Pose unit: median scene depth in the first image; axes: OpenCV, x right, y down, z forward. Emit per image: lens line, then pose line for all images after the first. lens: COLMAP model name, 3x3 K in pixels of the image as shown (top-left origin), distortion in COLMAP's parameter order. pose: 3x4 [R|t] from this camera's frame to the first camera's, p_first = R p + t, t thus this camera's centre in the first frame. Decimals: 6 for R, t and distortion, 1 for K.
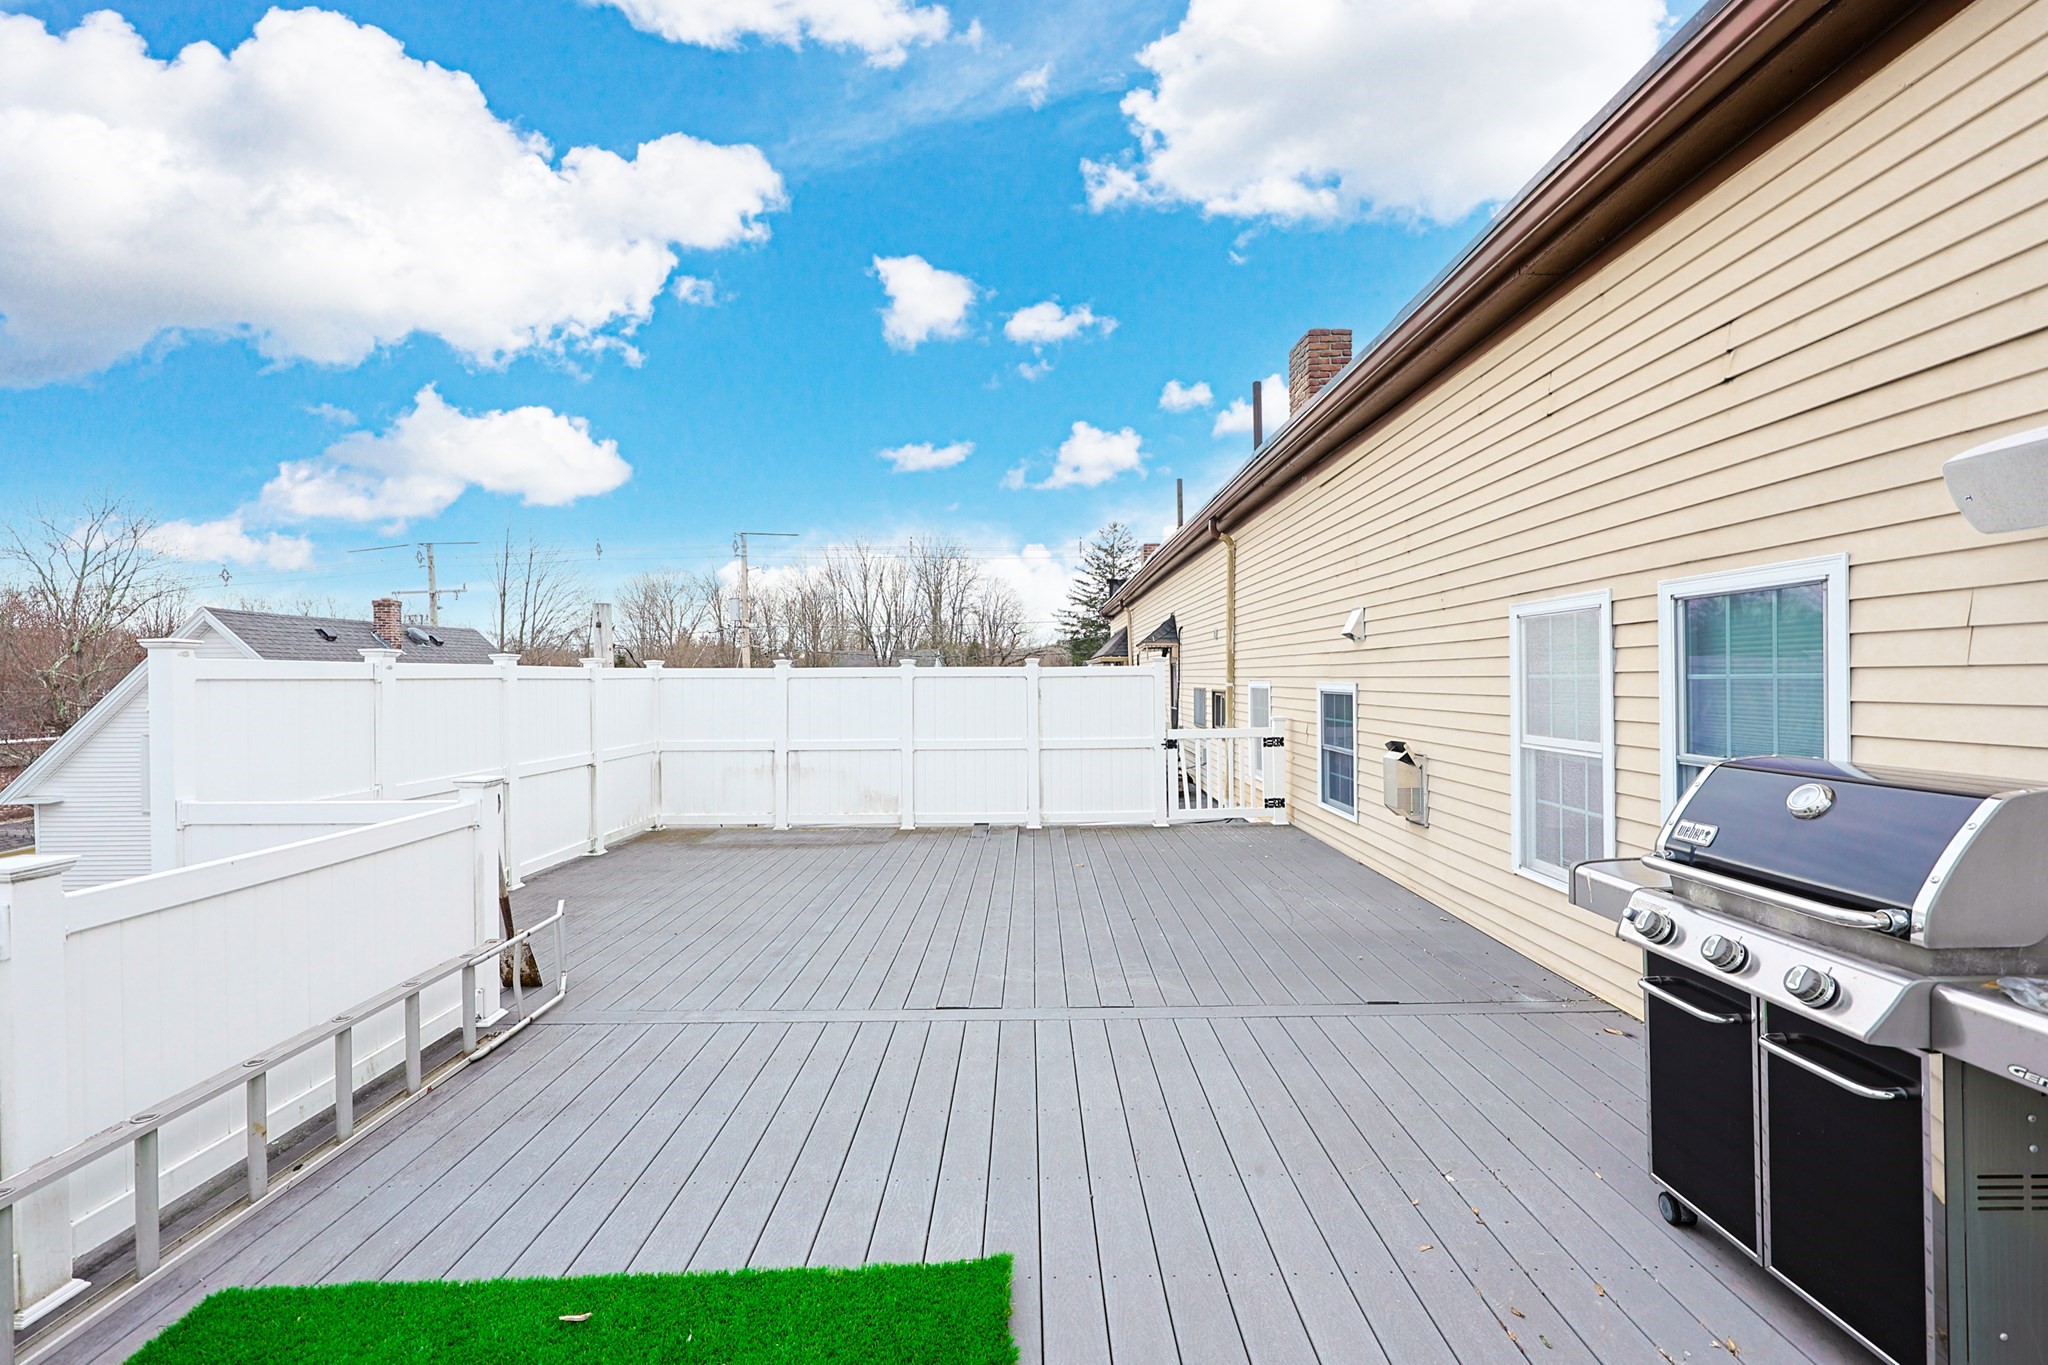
lens RADIAL K [[886.2, 0, 1027.6], [0, 886.2, 670.0], [0, 0, 1]] dist [0.002761, 0.000528]
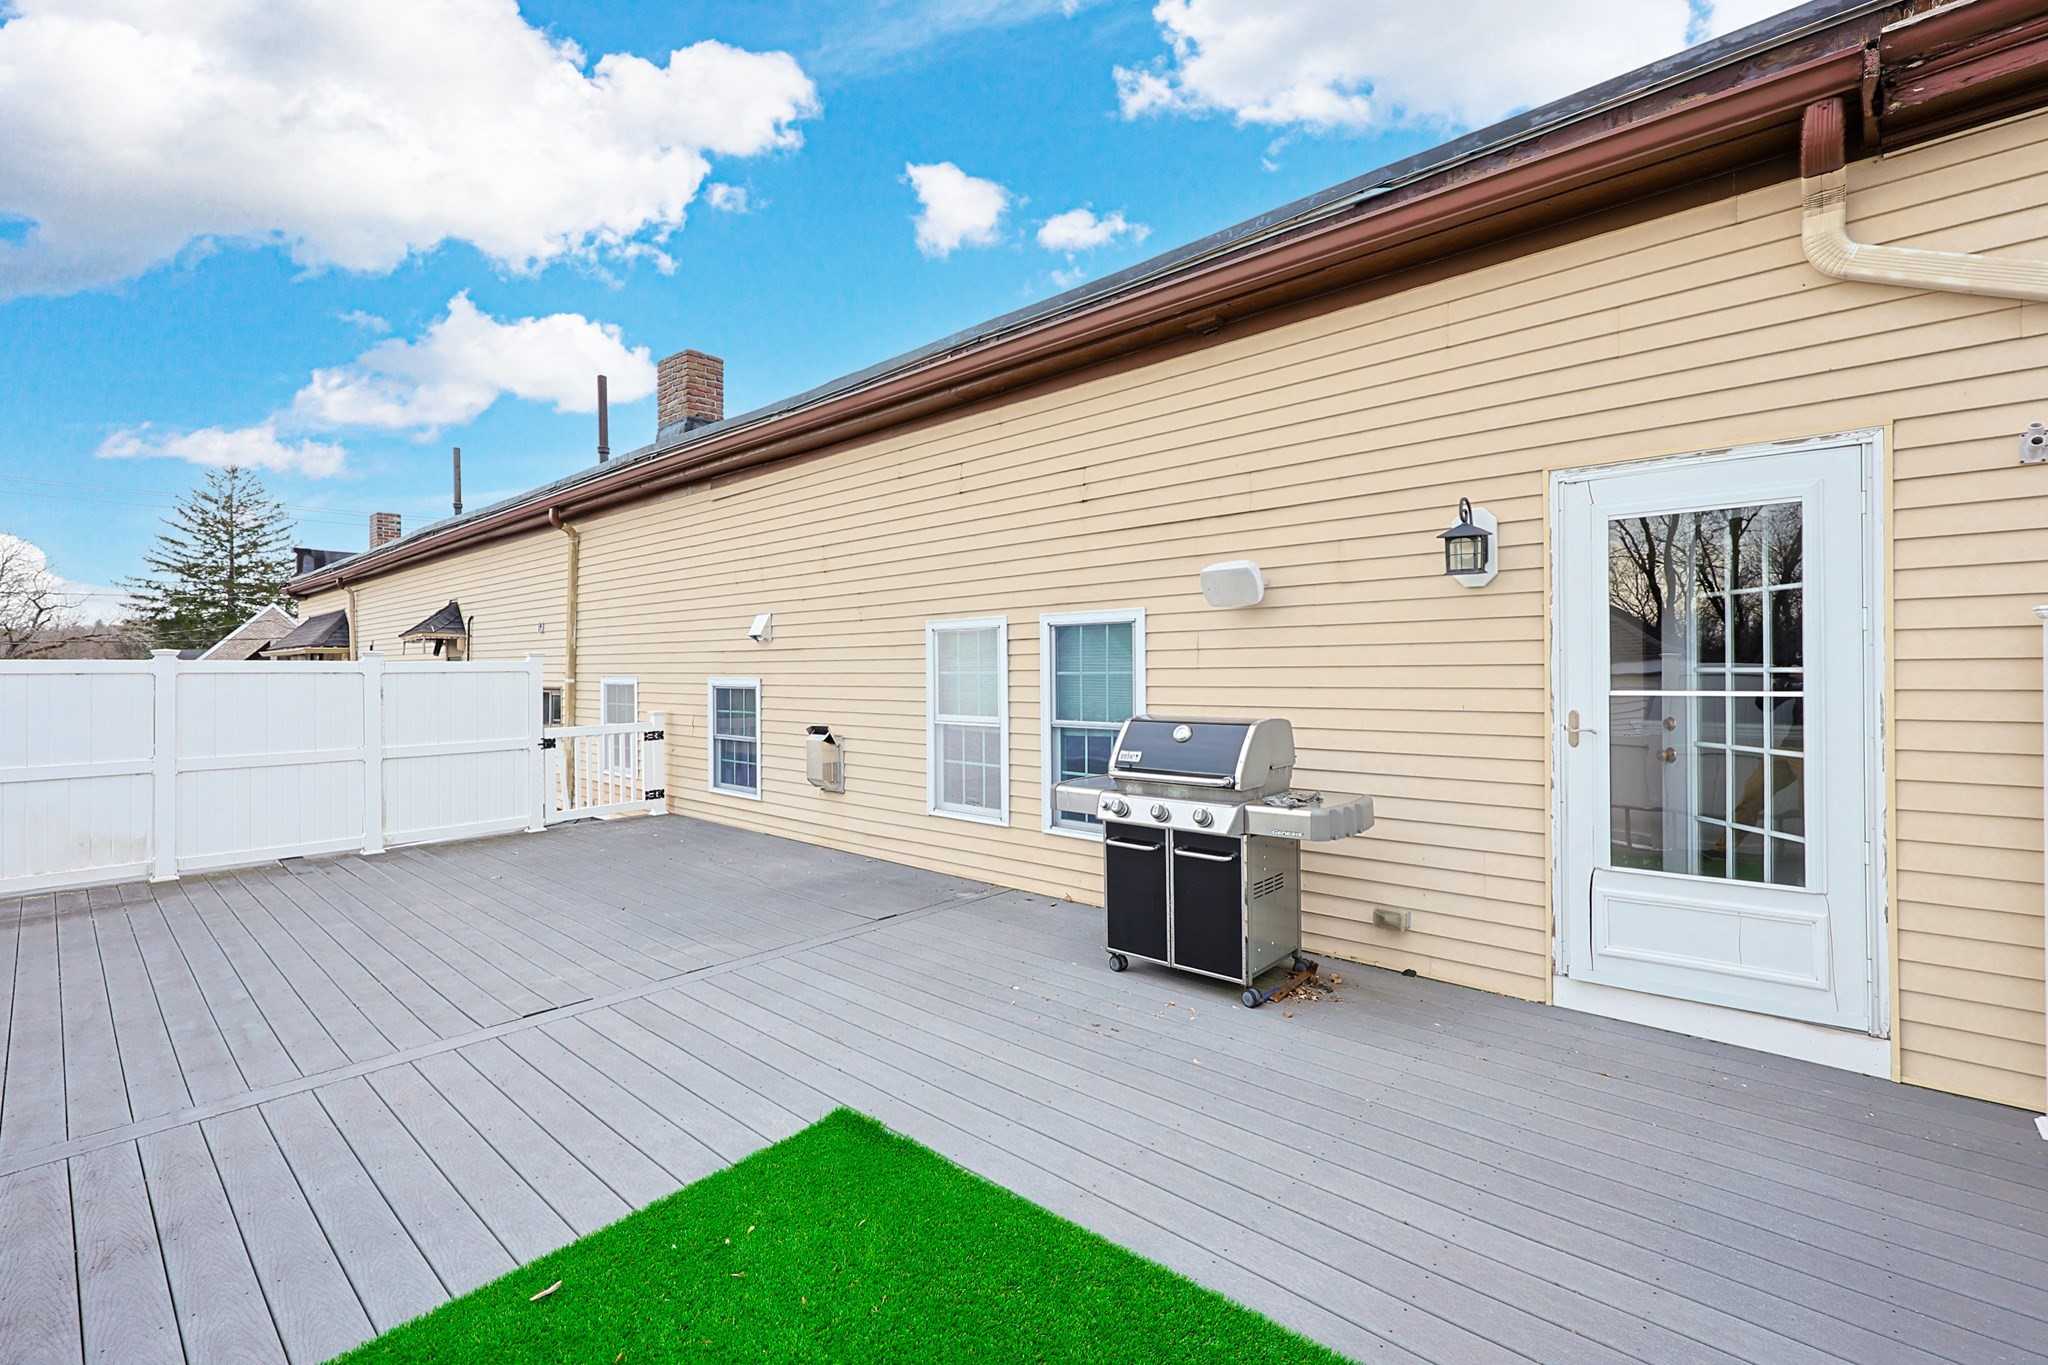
lens RADIAL K [[888.6, 0, 1034.4], [0, 888.6, 654.3], [0, 0, 1]] dist [-0.001351, -0.000001]
pose [[0.667252, 0.015356, 0.744674, -0.367308], [-0.005877, 0.999865, -0.015352, -0.001452], [-0.744809, 0.005867, 0.667252, -0.049262]]
